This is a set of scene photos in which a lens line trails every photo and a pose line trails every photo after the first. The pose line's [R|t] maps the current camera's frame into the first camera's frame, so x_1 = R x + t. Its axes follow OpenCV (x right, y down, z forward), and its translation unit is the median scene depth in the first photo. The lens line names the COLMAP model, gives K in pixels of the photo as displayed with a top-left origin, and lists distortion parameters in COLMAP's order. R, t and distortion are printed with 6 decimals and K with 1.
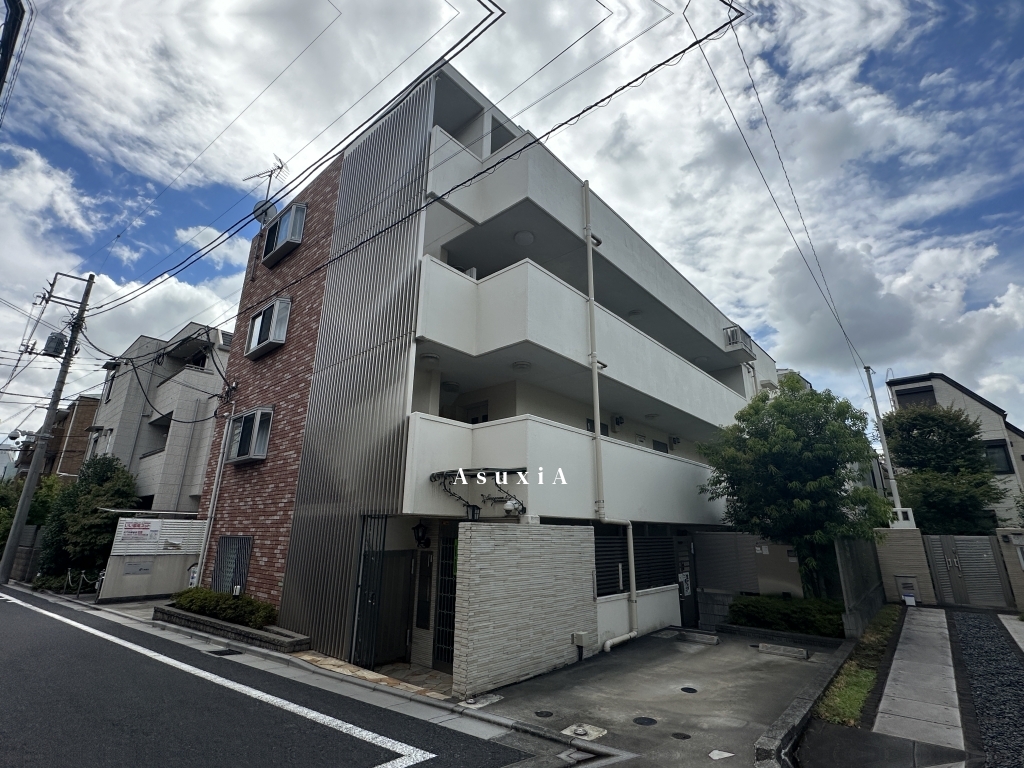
lens RADIAL K [[484.1, 0, 512.0], [0, 484.1, 384.0], [0, 0, 1]] dist [0.000410, 0.000407]
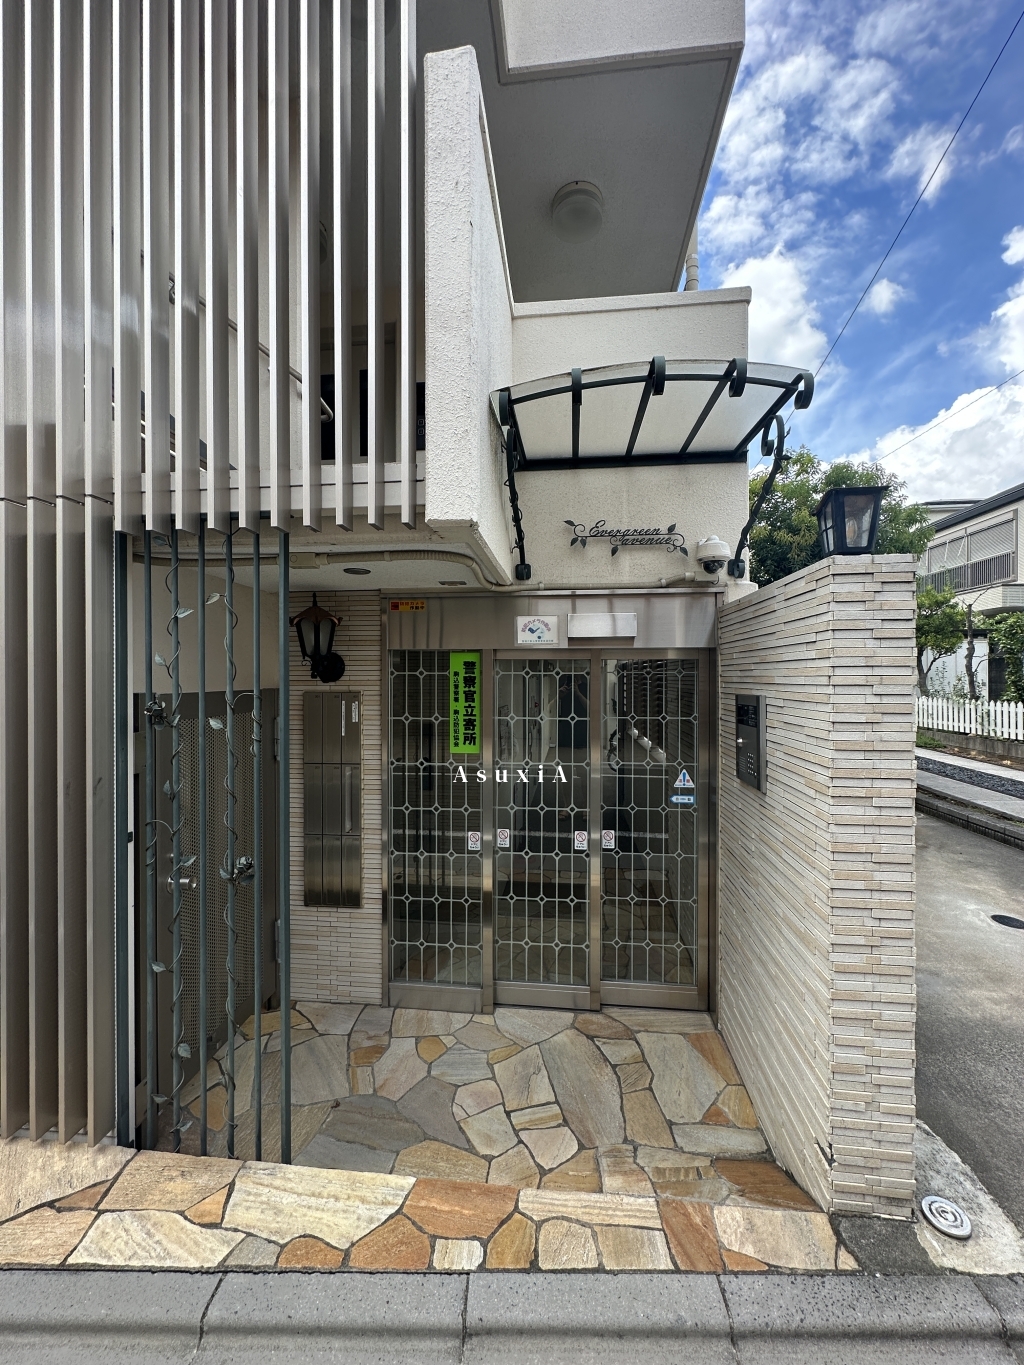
lens RADIAL K [[546.1, 0, 512.6], [0, 546.1, 679.4], [0, 0, 1]] dist [-0.002205, 0.000747]
pose [[0.808955, -0.014552, 0.587690, -0.246840], [-0.161904, 0.955518, 0.246520, 0.191960], [-0.565136, -0.294573, 0.770615, 0.549416]]
